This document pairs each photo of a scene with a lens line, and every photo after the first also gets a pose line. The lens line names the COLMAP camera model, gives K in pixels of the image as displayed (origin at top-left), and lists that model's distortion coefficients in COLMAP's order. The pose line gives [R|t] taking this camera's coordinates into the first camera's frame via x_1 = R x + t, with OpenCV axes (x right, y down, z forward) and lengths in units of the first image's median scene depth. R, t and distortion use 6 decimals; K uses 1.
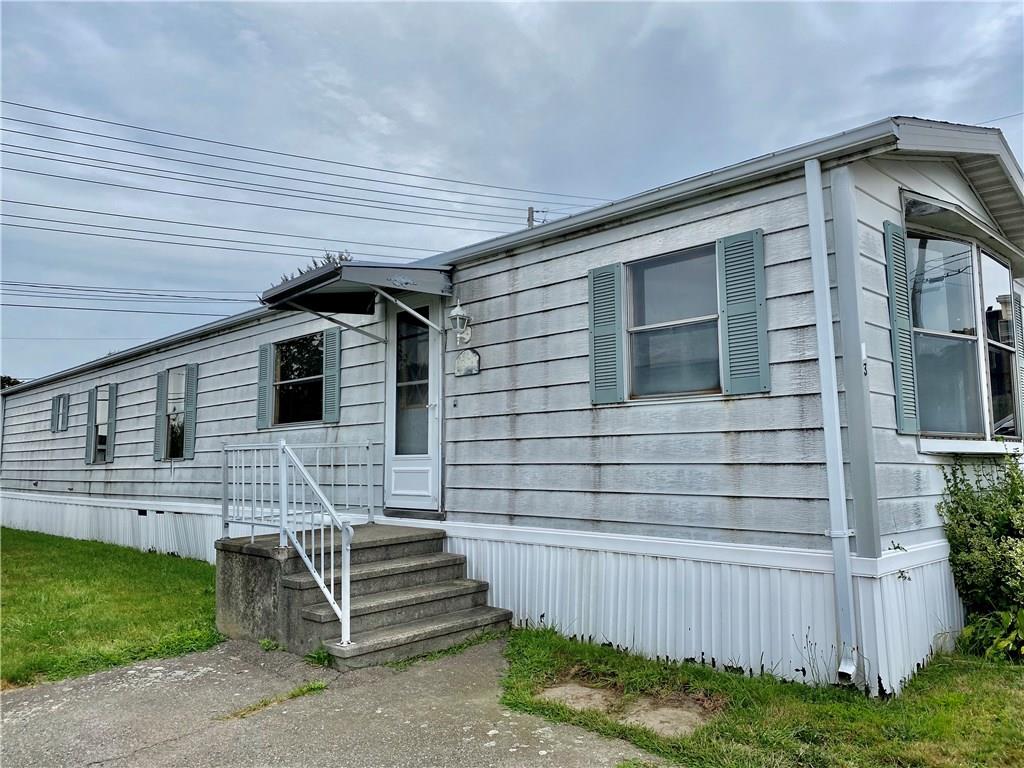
lens RADIAL K [[788.3, 0, 510.9], [0, 788.3, 388.6], [0, 0, 1]] dist [0.029795, -0.045071]
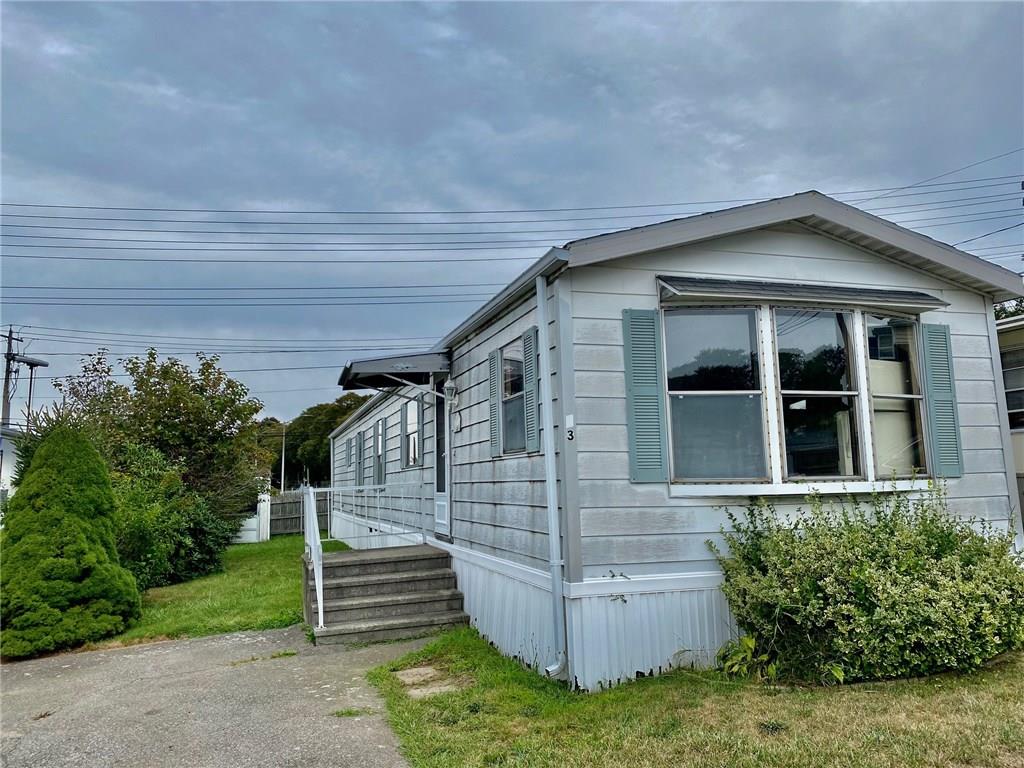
lens RADIAL K [[788.3, 0, 512.6], [0, 788.3, 377.4], [0, 0, 1]] dist [0.029795, -0.045071]
pose [[0.894188, -0.070469, -0.442111, 0.722250], [0.055706, 0.997373, -0.046305, -0.049644], [0.444212, 0.016777, 0.895765, -0.155538]]
